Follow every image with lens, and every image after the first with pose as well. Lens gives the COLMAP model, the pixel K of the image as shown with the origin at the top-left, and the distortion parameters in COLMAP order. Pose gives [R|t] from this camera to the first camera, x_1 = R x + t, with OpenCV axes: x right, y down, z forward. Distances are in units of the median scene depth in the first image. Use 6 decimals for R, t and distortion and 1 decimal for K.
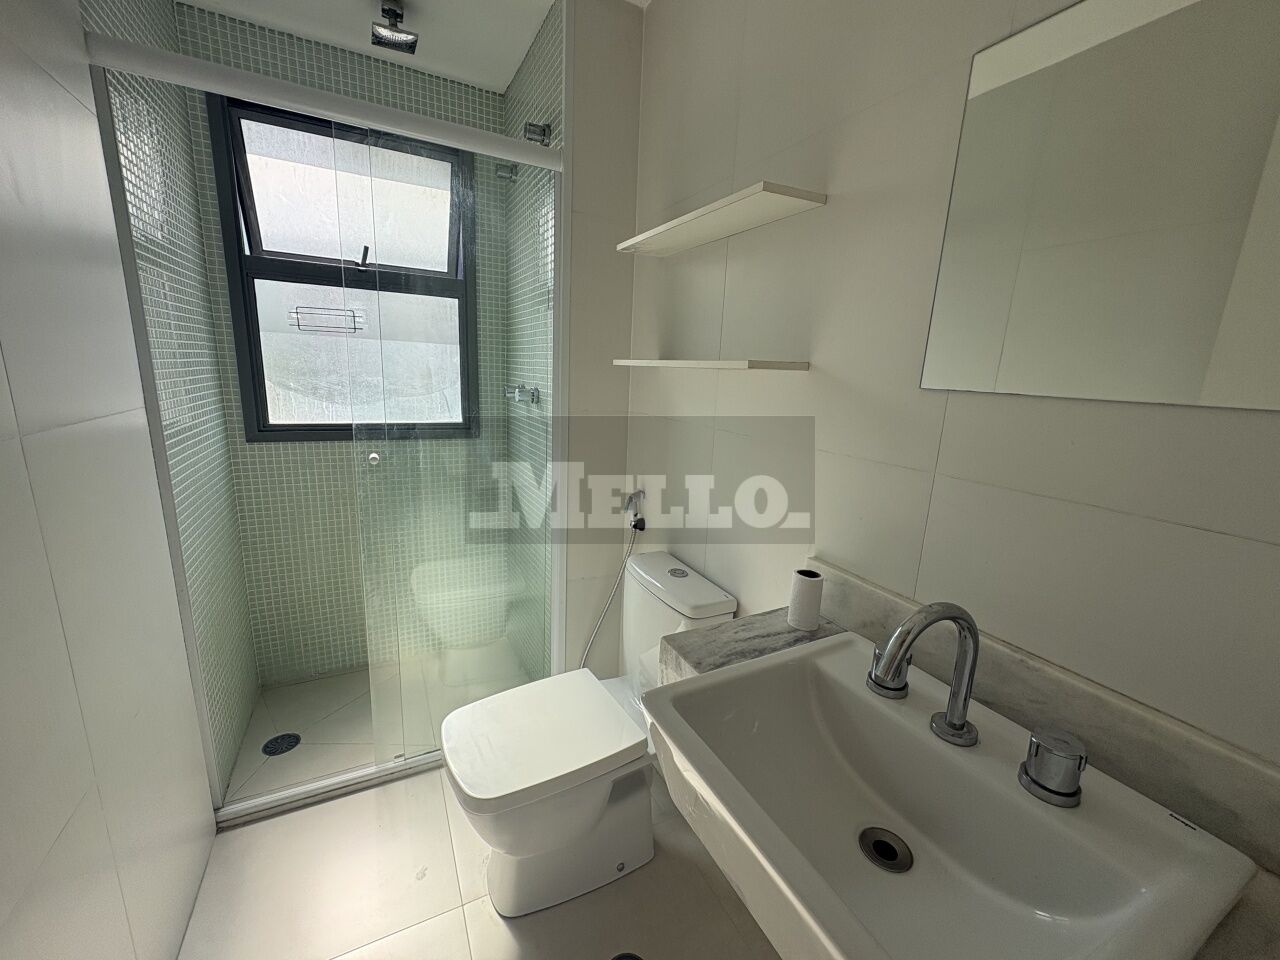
lens RADIAL K [[511.0, 0, 637.7], [0, 511.0, 481.7], [0, 0, 1]] dist [0.006806, 0.000283]
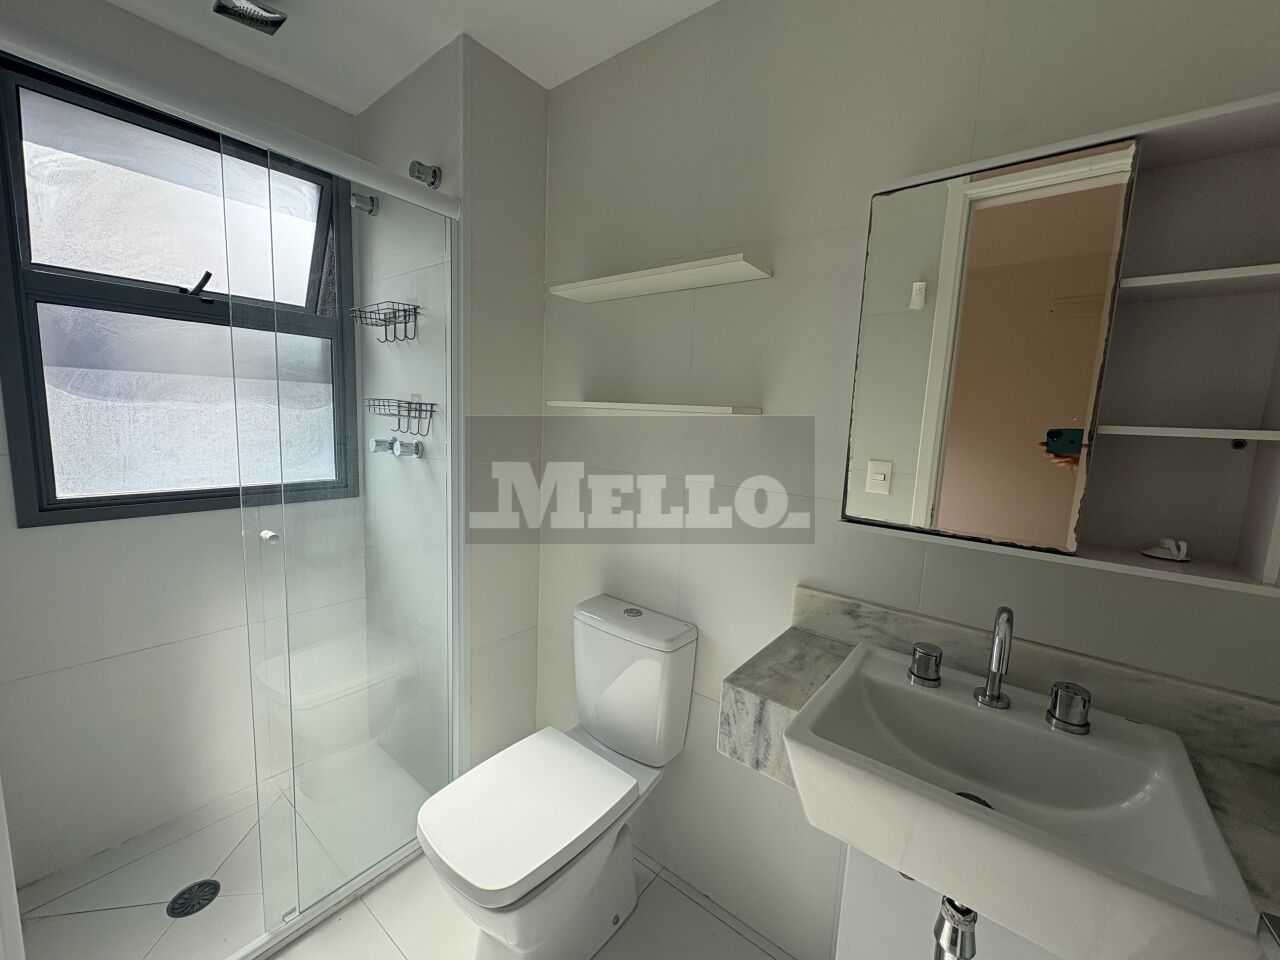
lens RADIAL K [[511.0, 0, 640.5], [0, 511.0, 483.1], [0, 0, 1]] dist [0.006806, 0.000283]
pose [[0.910966, -0.052941, 0.409070, -0.260024], [0.071606, 0.996969, -0.030435, -0.053055], [-0.406219, 0.057017, 0.911995, 0.004957]]
